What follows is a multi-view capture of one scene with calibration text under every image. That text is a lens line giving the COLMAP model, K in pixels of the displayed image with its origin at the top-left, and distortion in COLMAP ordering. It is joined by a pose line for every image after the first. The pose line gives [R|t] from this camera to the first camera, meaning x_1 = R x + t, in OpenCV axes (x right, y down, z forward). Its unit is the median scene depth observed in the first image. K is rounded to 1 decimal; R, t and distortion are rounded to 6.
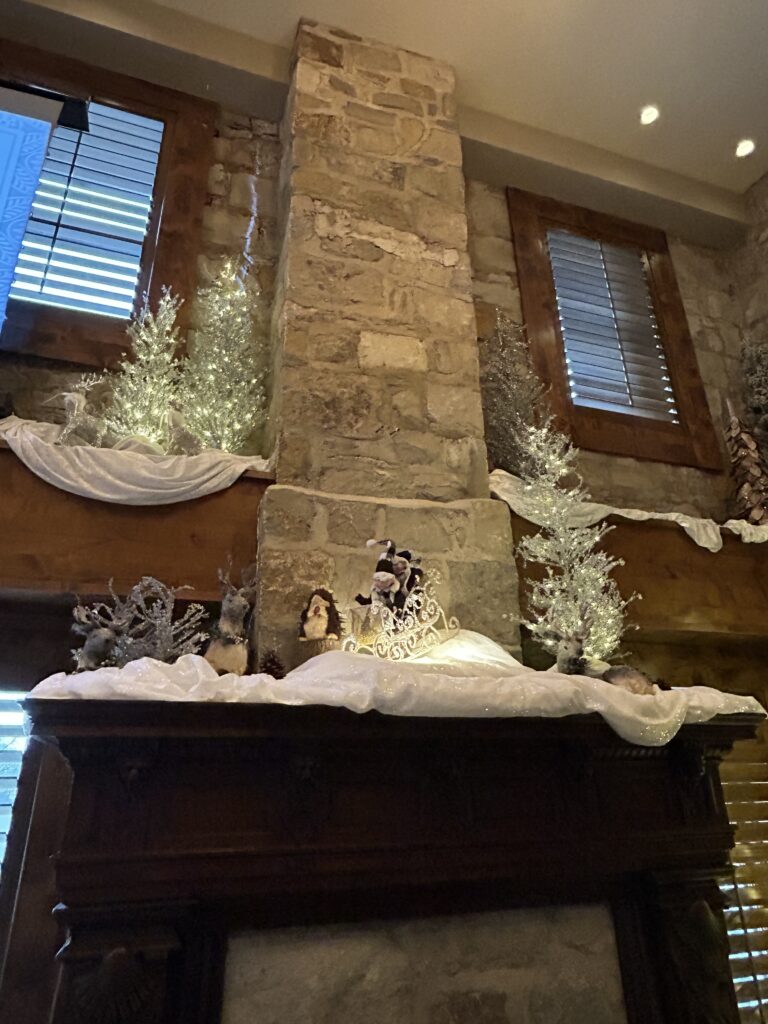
lens RADIAL K [[643.8, 0, 385.3], [0, 643.8, 509.9], [0, 0, 1]] dist [-0.003661, -0.000465]
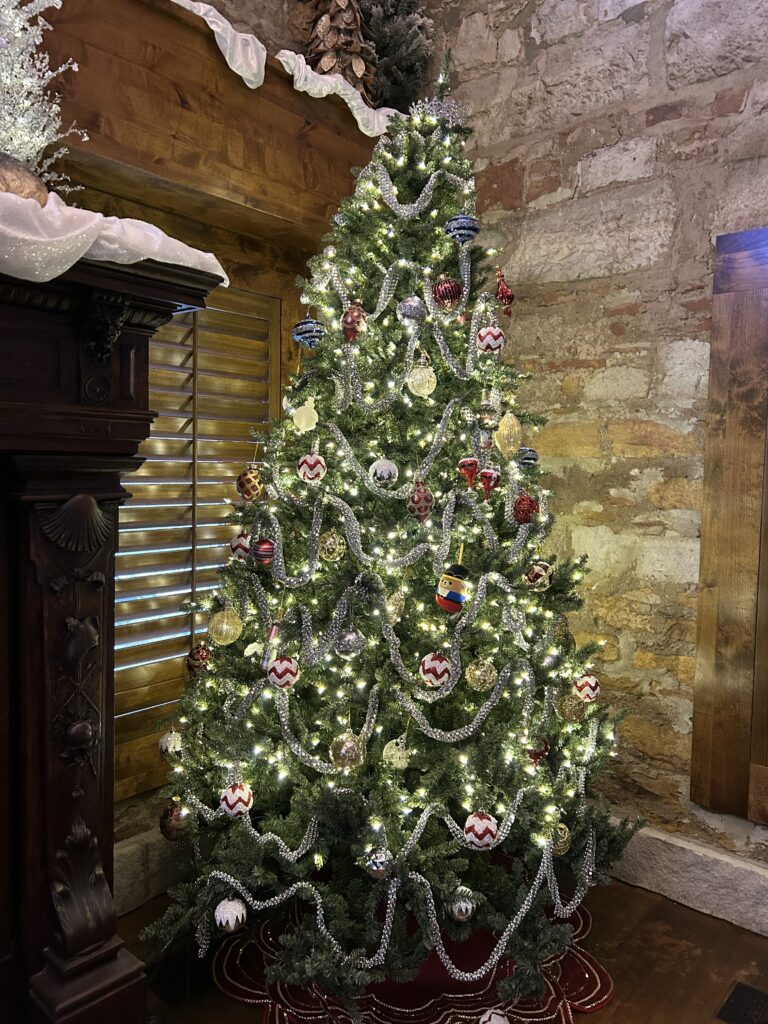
lens RADIAL K [[769.3, 0, 382.4], [0, 769.3, 512.2], [0, 0, 1]] dist [0.006866, 0.002470]
pose [[0.851548, 0.004197, 0.524259, 0.194740], [-0.245062, 0.887189, 0.390949, 0.113421], [-0.463476, -0.461388, 0.756512, 0.080650]]
